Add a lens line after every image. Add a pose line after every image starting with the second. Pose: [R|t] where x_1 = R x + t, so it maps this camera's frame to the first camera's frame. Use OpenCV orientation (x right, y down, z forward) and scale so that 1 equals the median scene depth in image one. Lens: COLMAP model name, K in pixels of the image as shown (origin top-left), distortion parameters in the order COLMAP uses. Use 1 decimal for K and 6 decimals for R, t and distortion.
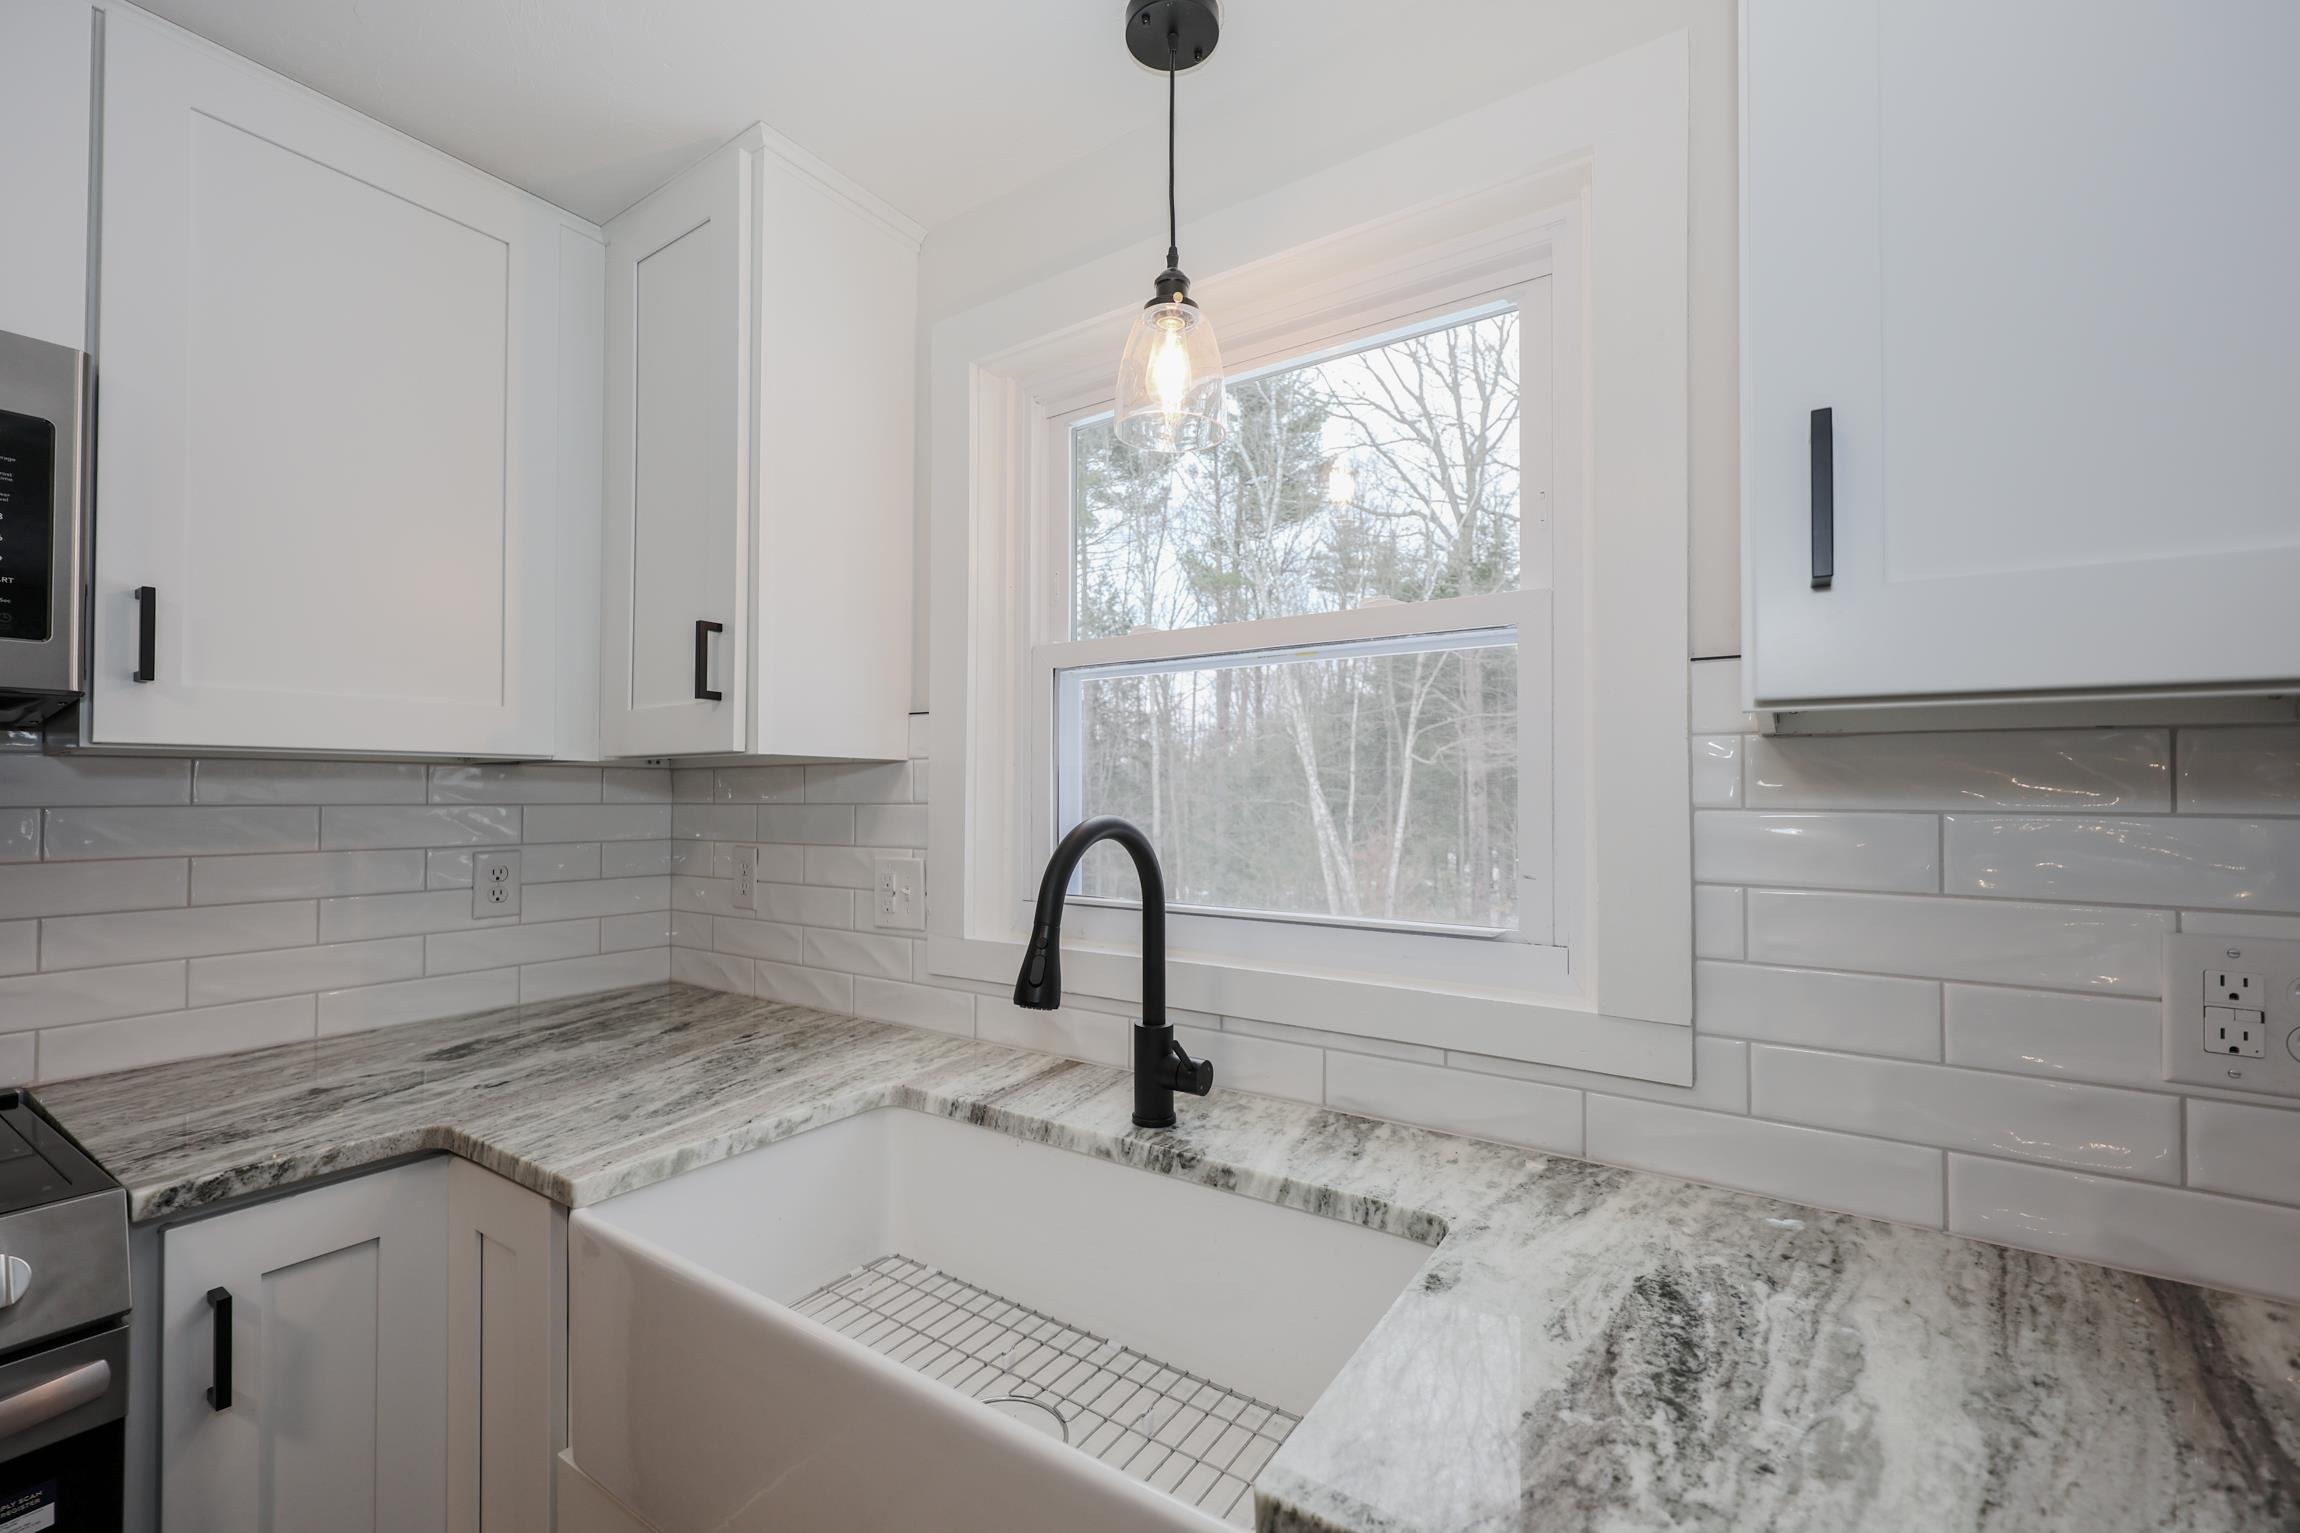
lens RADIAL K [[964.8, 0, 1138.0], [0, 964.8, 784.7], [0, 0, 1]] dist [-0.024067, -0.000067]
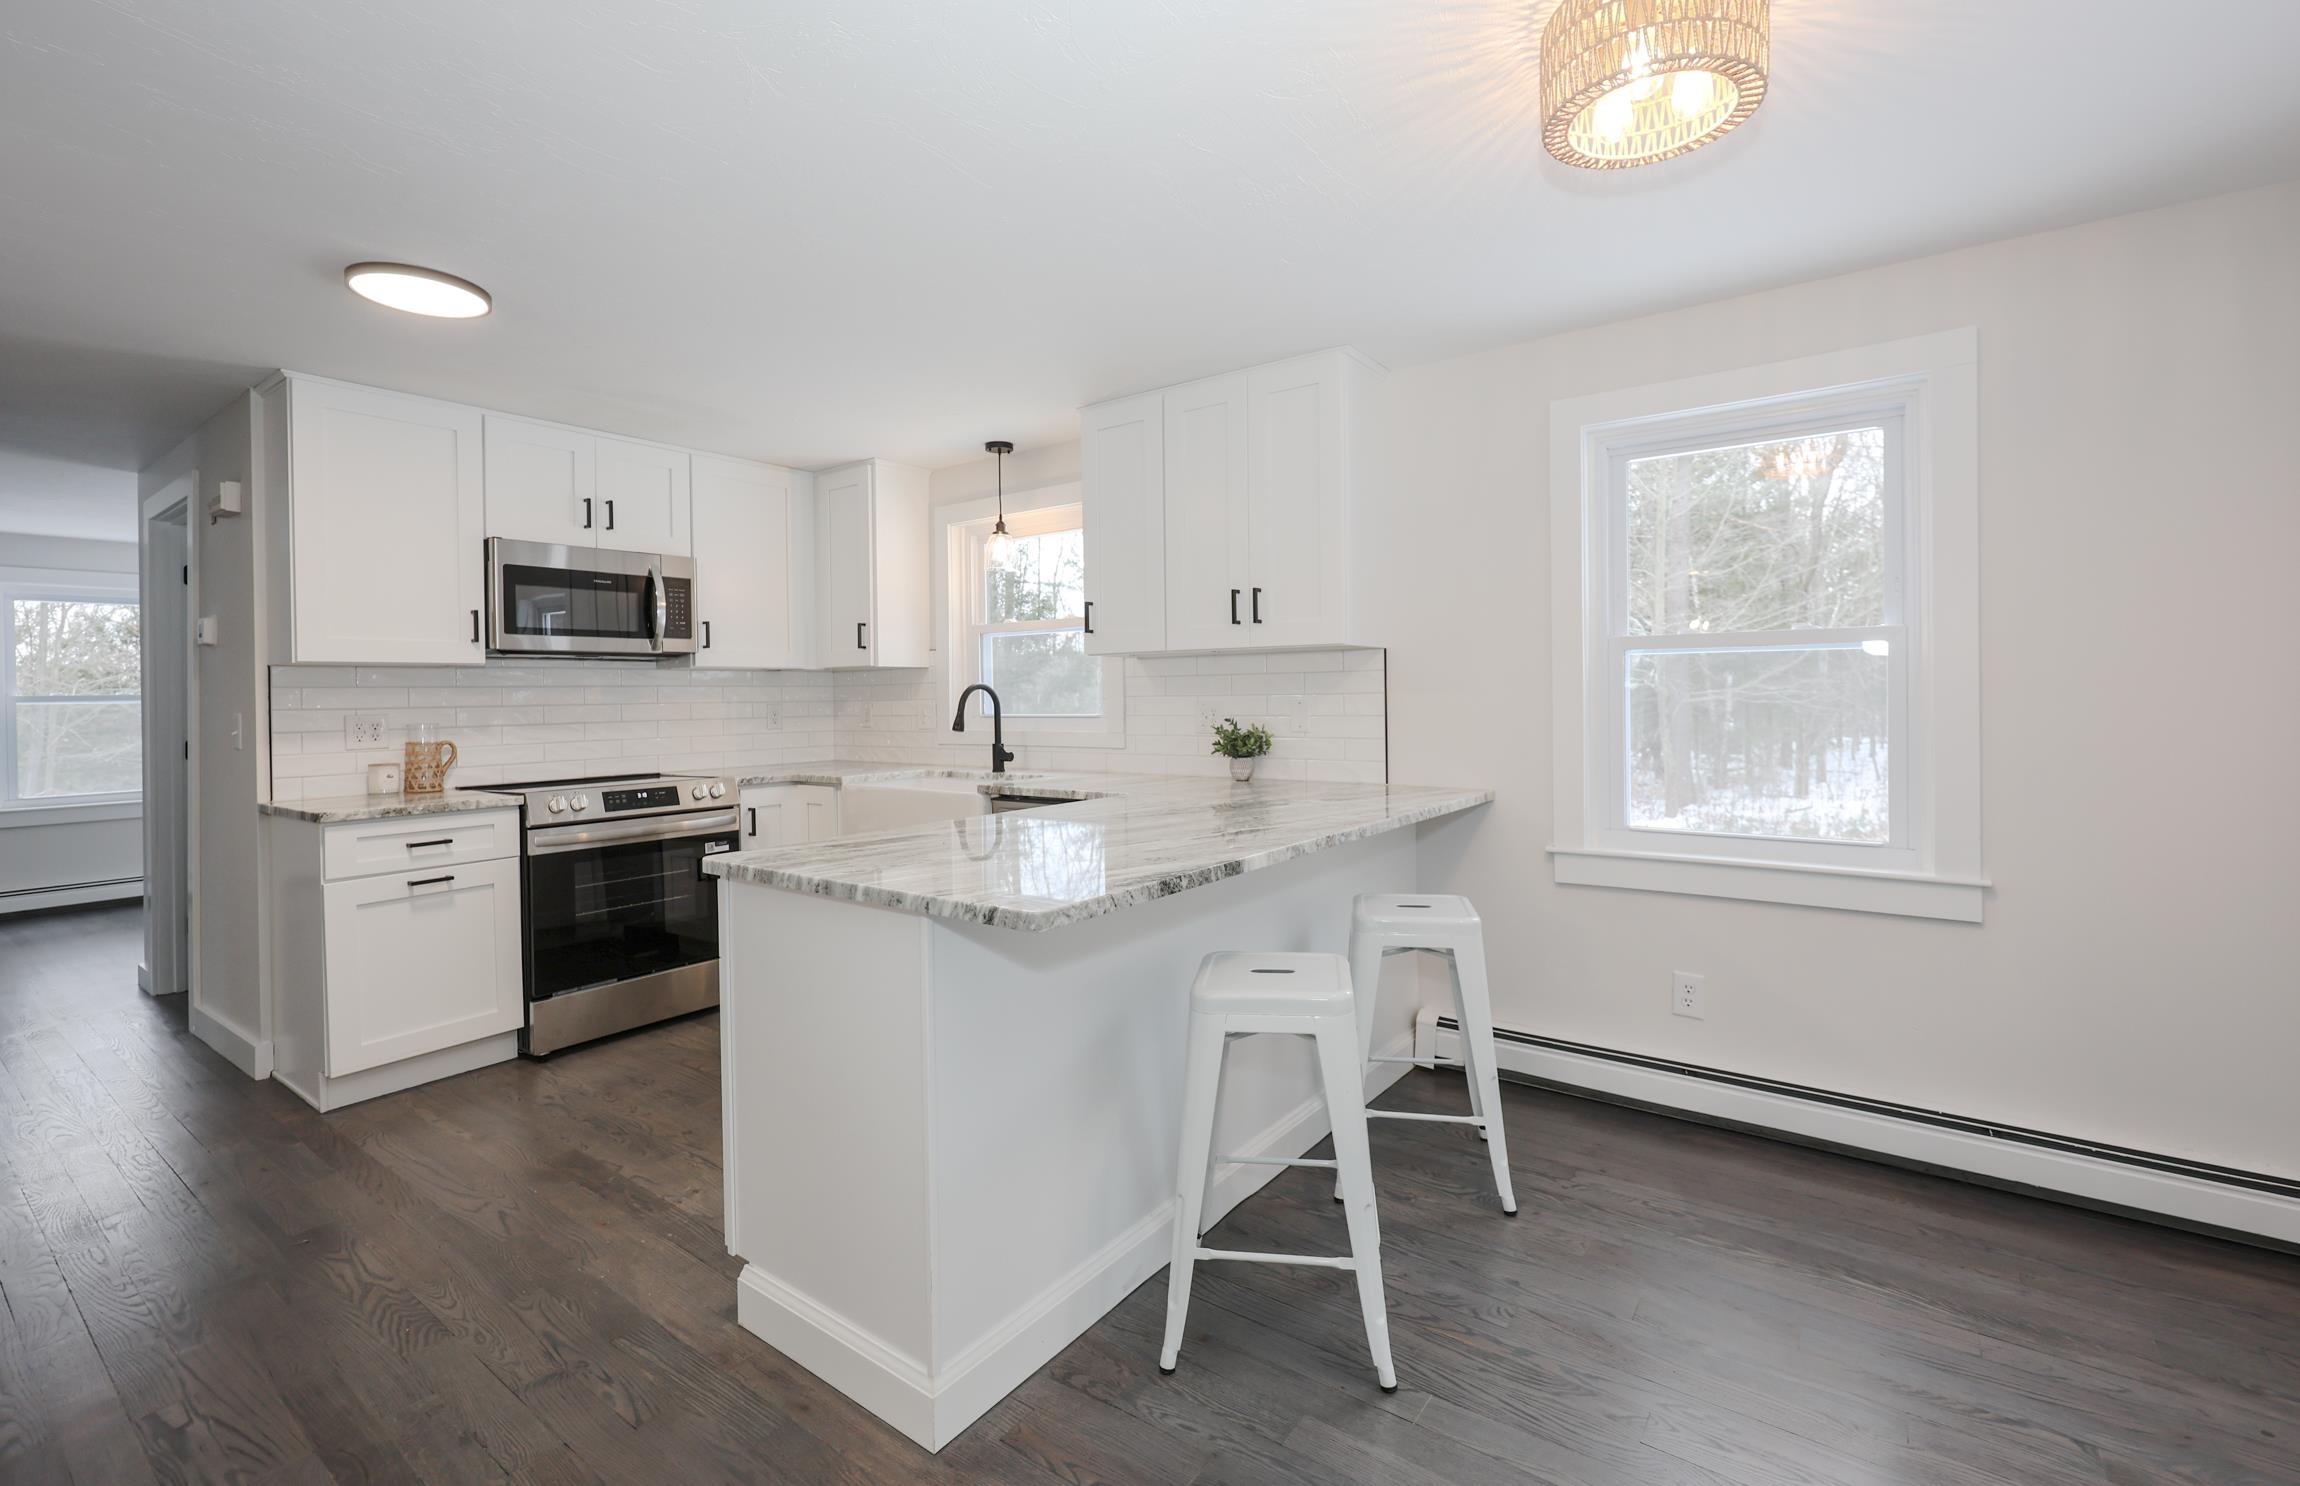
lens RADIAL K [[980.9, 0, 1155.4], [0, 980.9, 693.8], [0, 0, 1]] dist [-0.002081, 0.000072]
pose [[0.999395, -0.015783, -0.030995, 0.679905], [0.016249, 0.999758, 0.014831, 0.026733], [0.030754, -0.015325, 0.999409, -2.456931]]
